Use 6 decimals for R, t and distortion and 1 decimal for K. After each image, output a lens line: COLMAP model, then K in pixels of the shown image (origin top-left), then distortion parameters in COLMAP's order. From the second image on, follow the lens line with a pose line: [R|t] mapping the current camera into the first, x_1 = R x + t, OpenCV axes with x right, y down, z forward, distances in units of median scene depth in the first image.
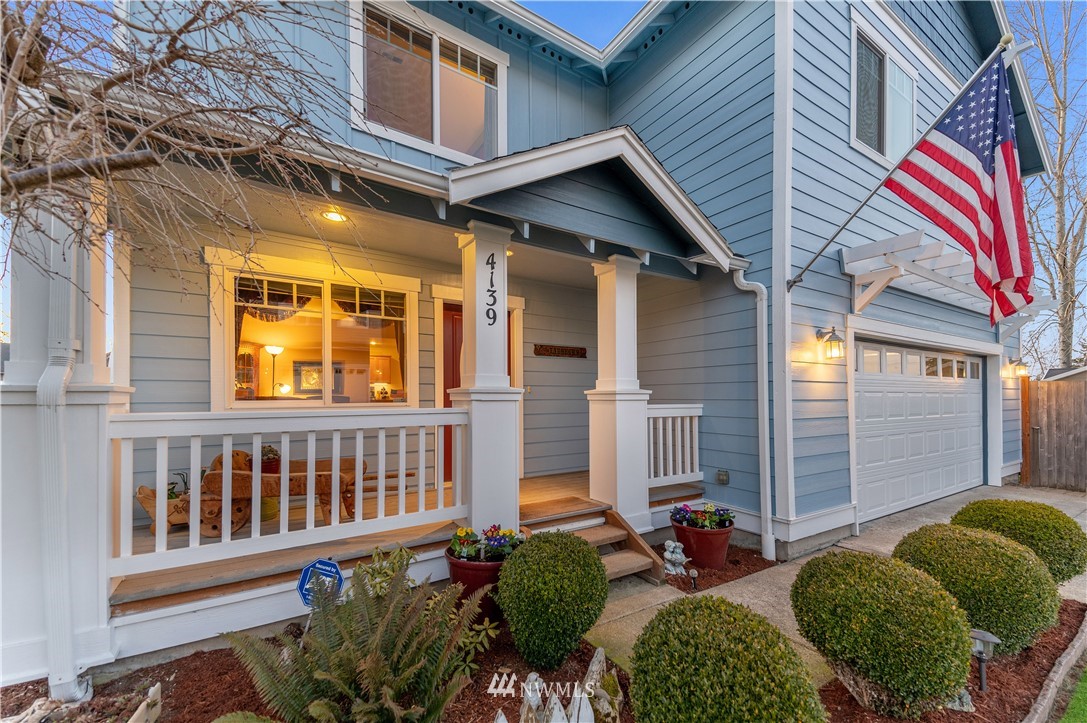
lens RADIAL K [[436.2, 0, 548.6], [0, 436.2, 392.8], [0, 0, 1]] dist [0.044549, -0.016387]
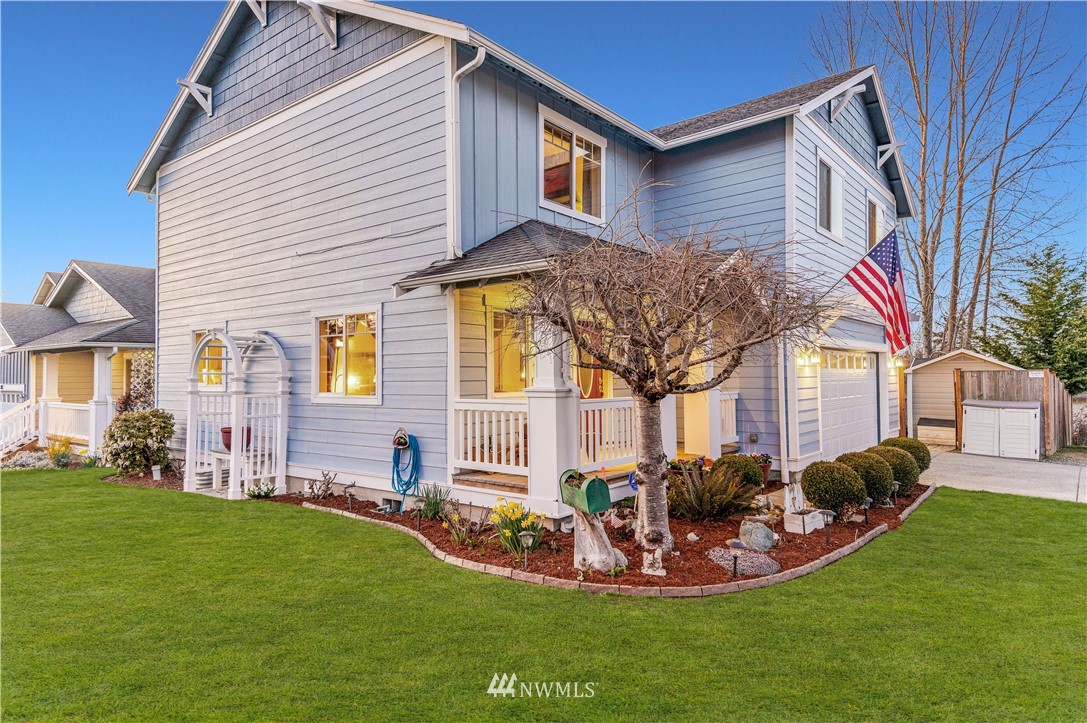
lens RADIAL K [[636.4, 0, 543.5], [0, 636.4, 361.5], [0, 0, 1]] dist [0.143601, -0.124623]
pose [[0.948418, 0.001022, 0.317021, -1.006633], [0.003205, 0.999913, -0.012812, -0.051003], [-0.317006, 0.013167, 0.948332, -0.918189]]
